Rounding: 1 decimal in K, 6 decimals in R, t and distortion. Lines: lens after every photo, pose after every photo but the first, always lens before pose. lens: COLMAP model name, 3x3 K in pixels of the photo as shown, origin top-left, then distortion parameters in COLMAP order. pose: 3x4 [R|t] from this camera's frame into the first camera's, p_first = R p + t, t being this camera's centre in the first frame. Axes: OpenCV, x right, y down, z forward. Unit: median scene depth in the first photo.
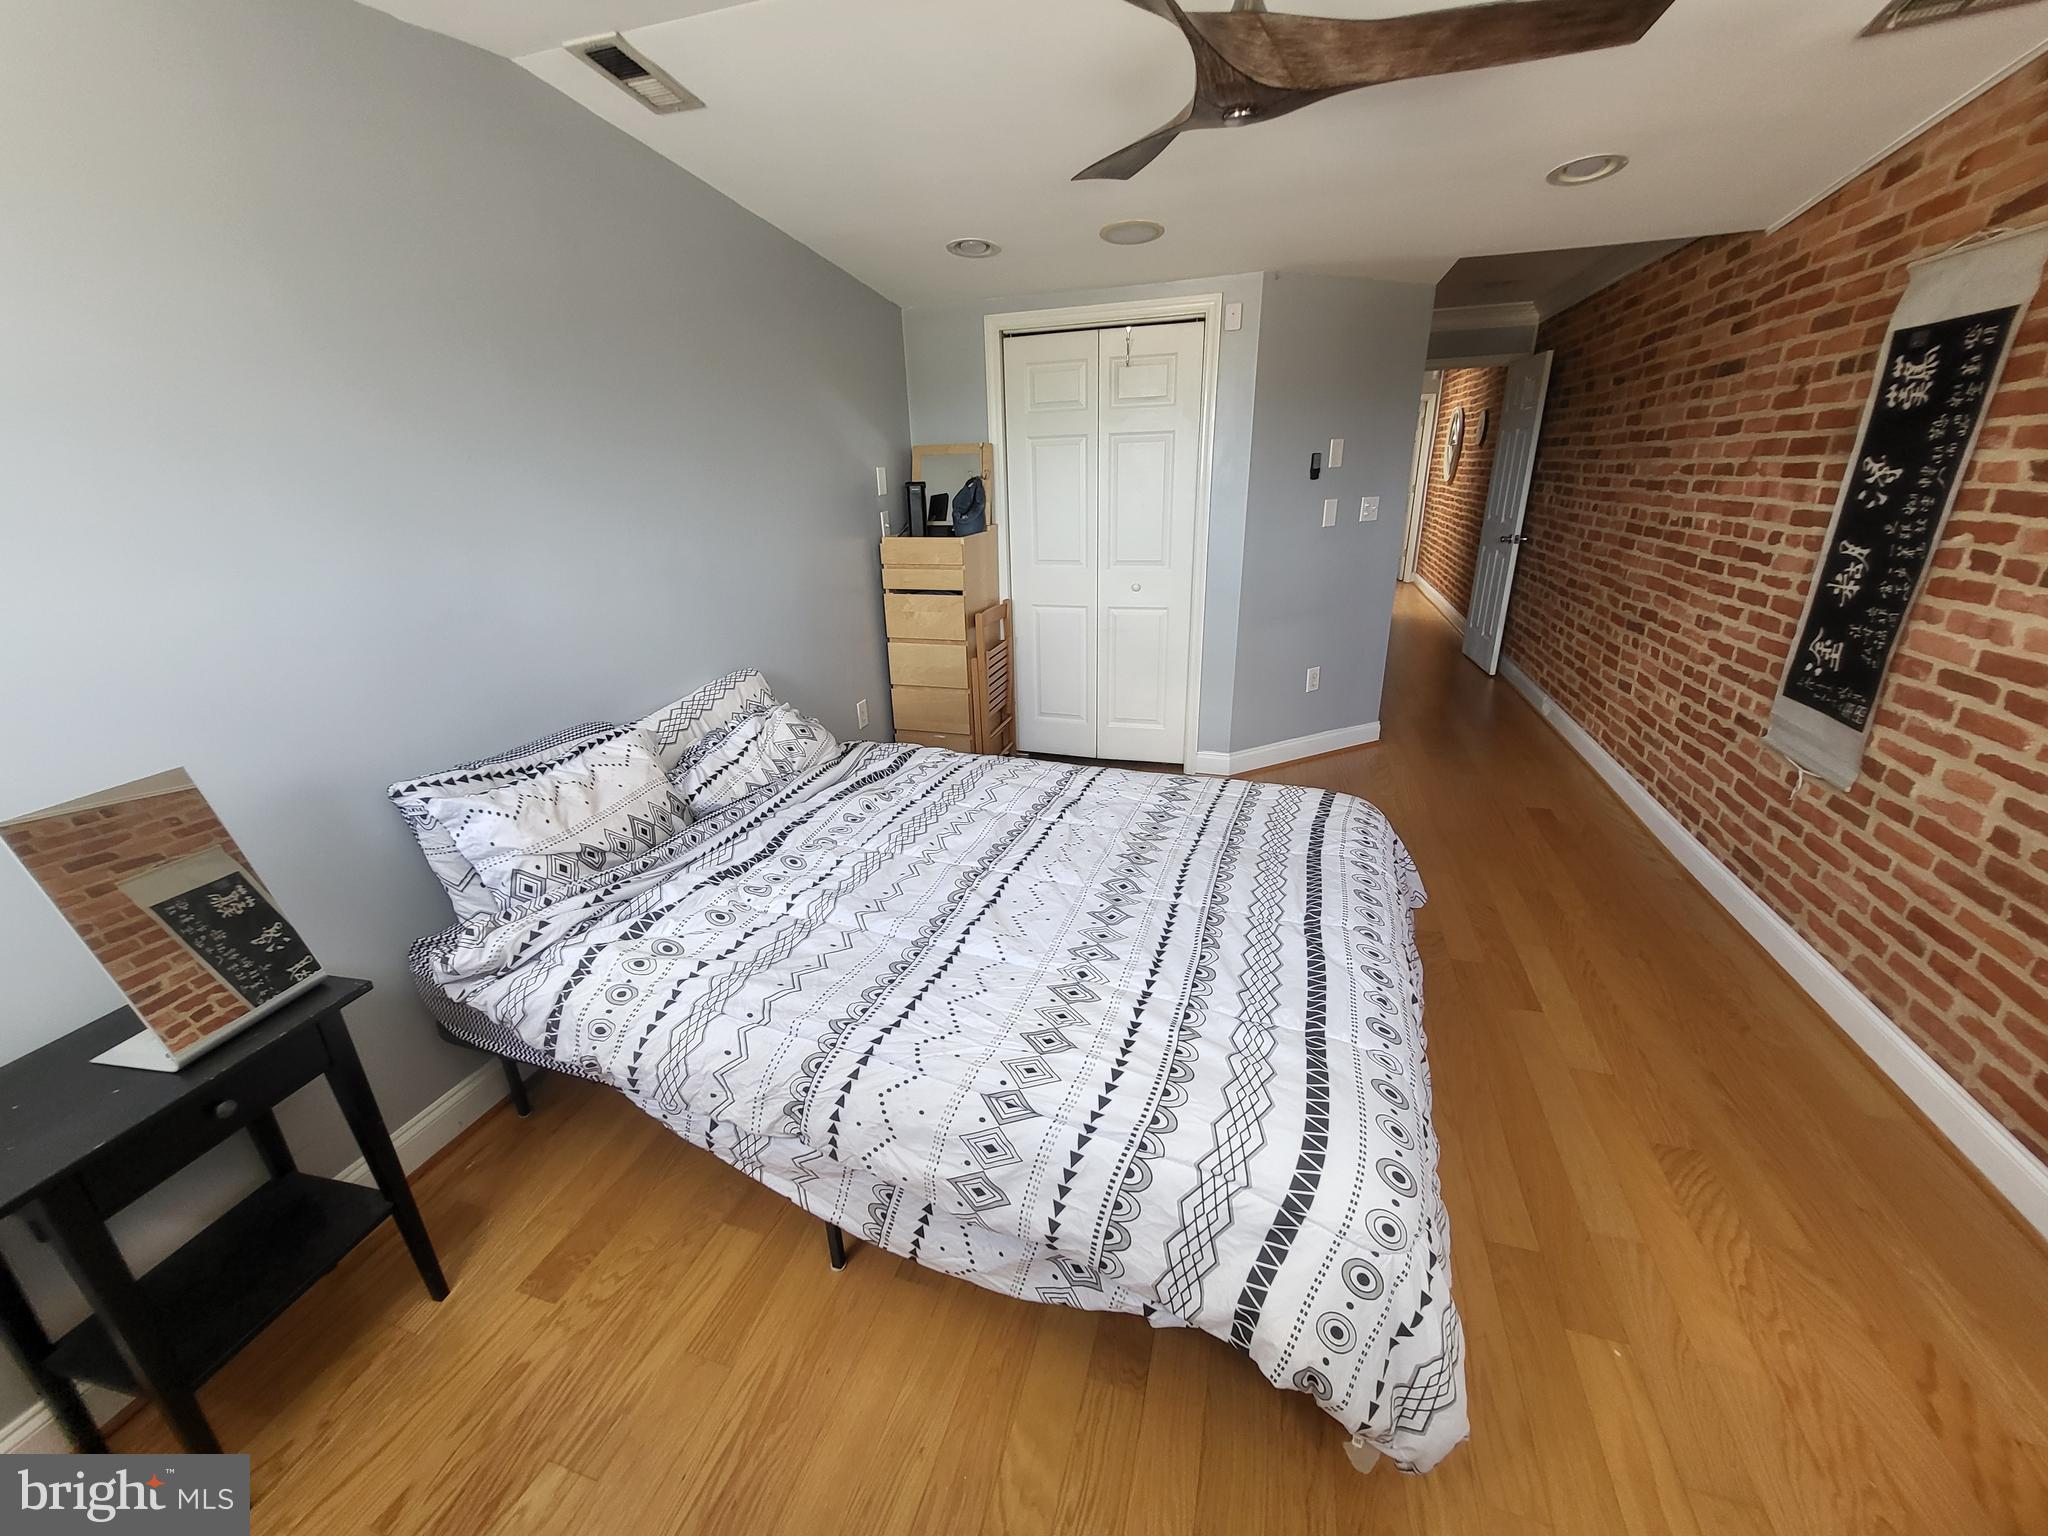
lens RADIAL K [[804.7, 0, 1035.0], [0, 804.7, 761.8], [0, 0, 1]] dist [0.000957, -0.000258]
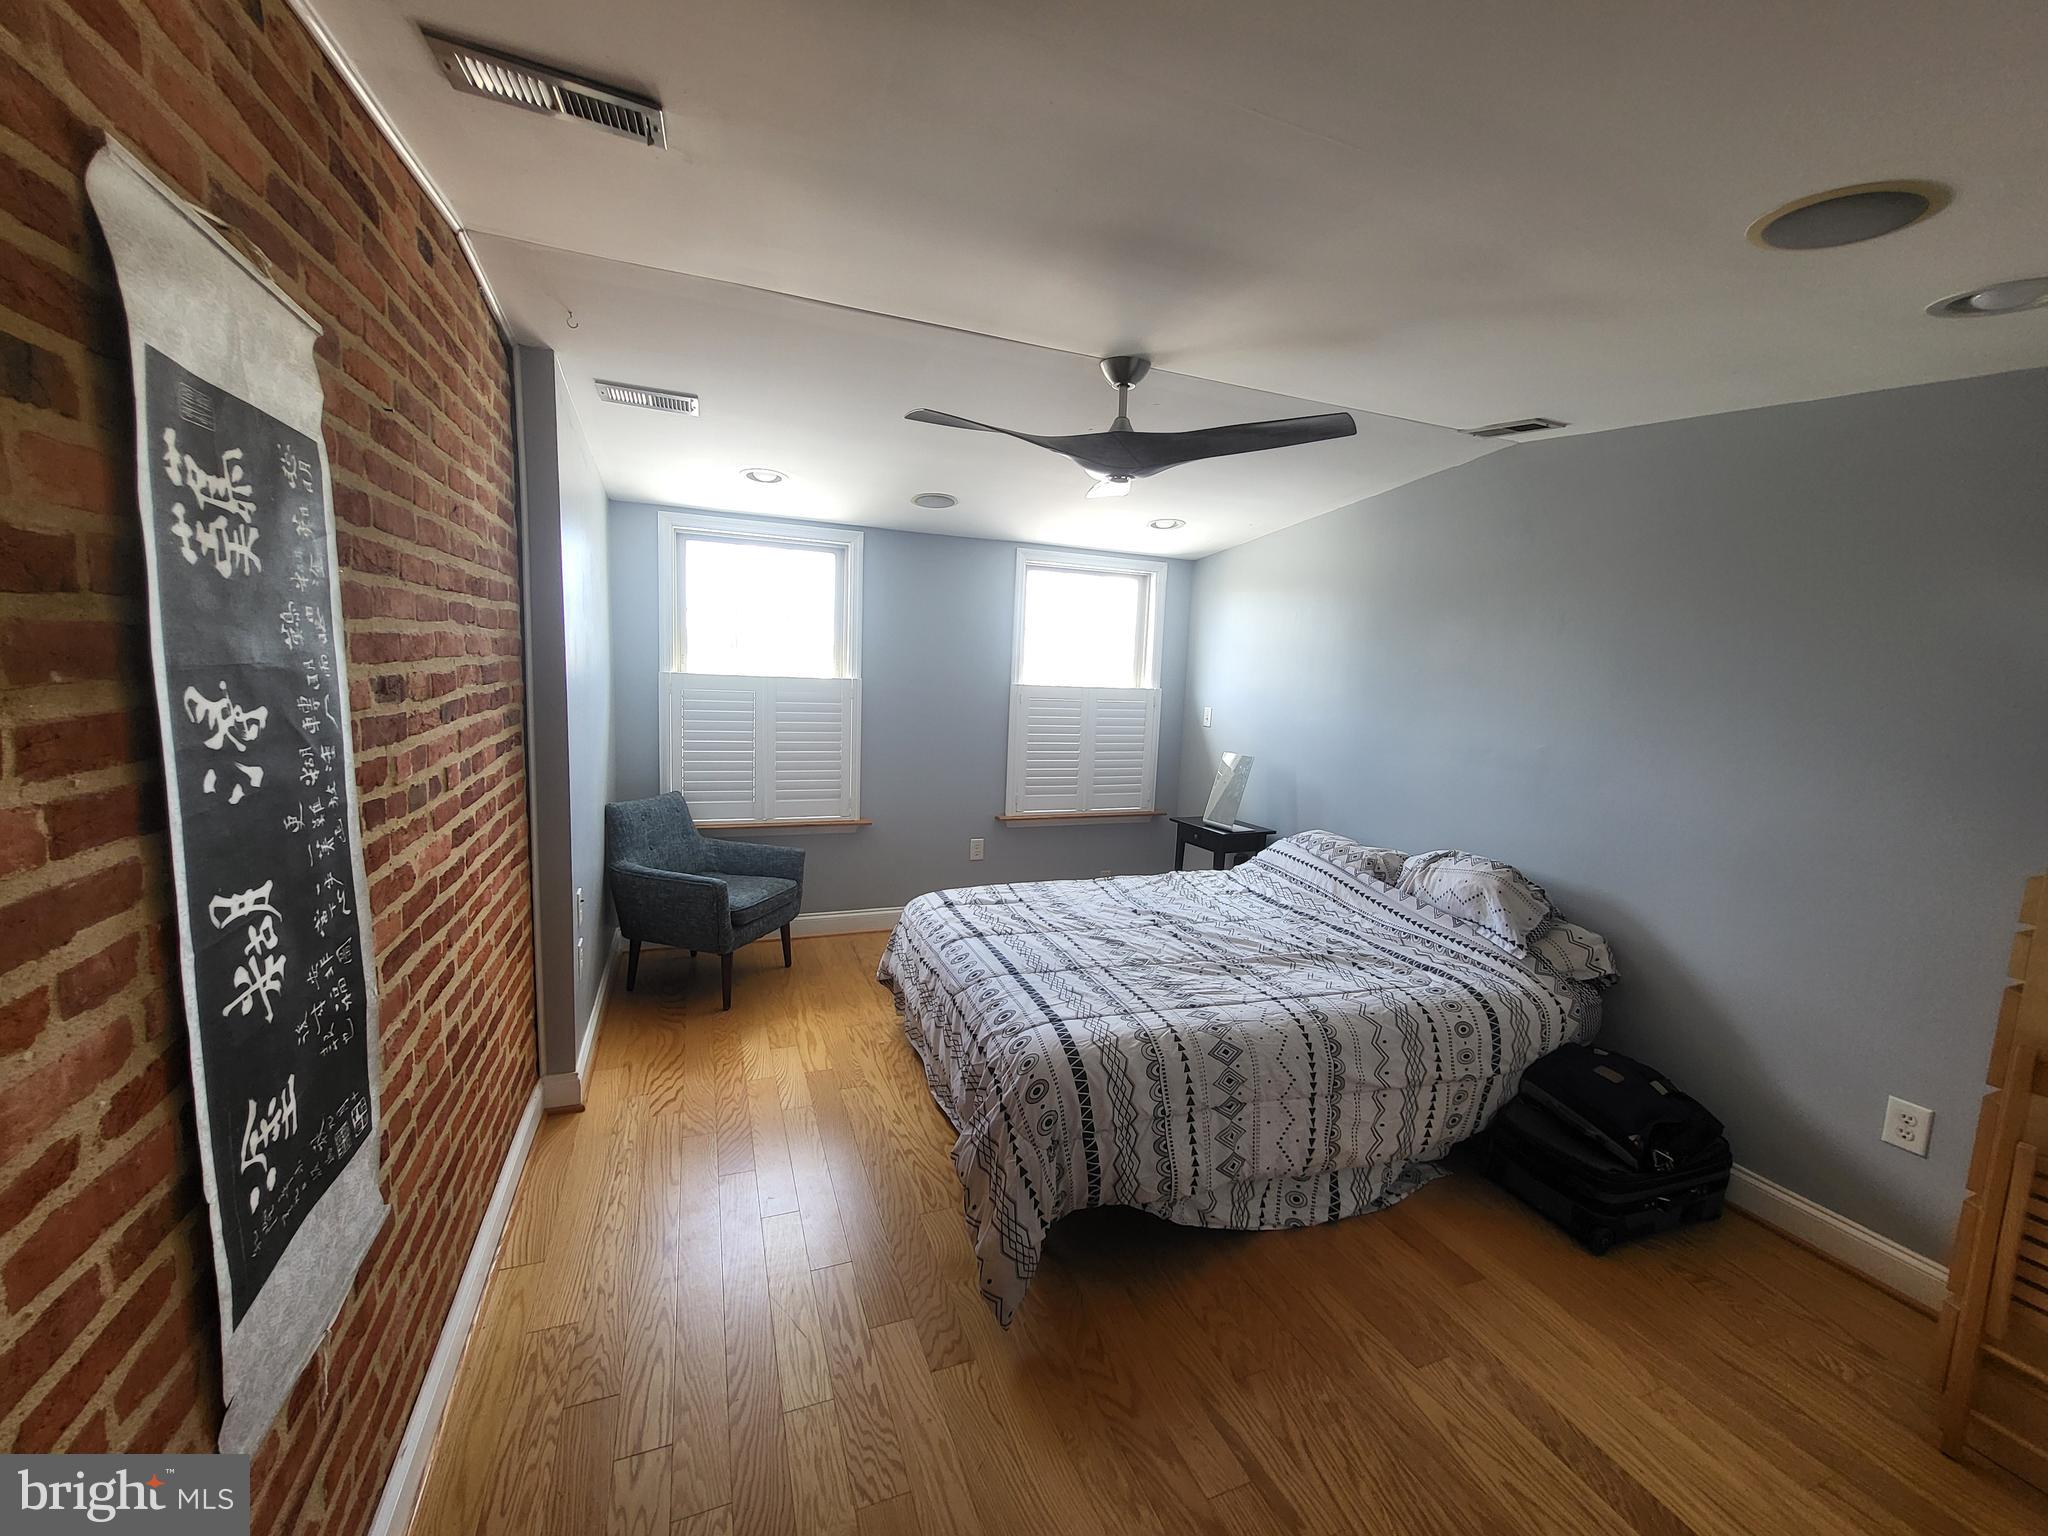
lens RADIAL K [[804.7, 0, 1027.8], [0, 804.7, 767.9], [0, 0, 1]] dist [0.000957, -0.000258]
pose [[-0.761168, 0.058153, -0.645942, 0.996824], [-0.256826, 0.887526, 0.382542, -0.590135], [0.595536, 0.457074, -0.660621, 1.501628]]
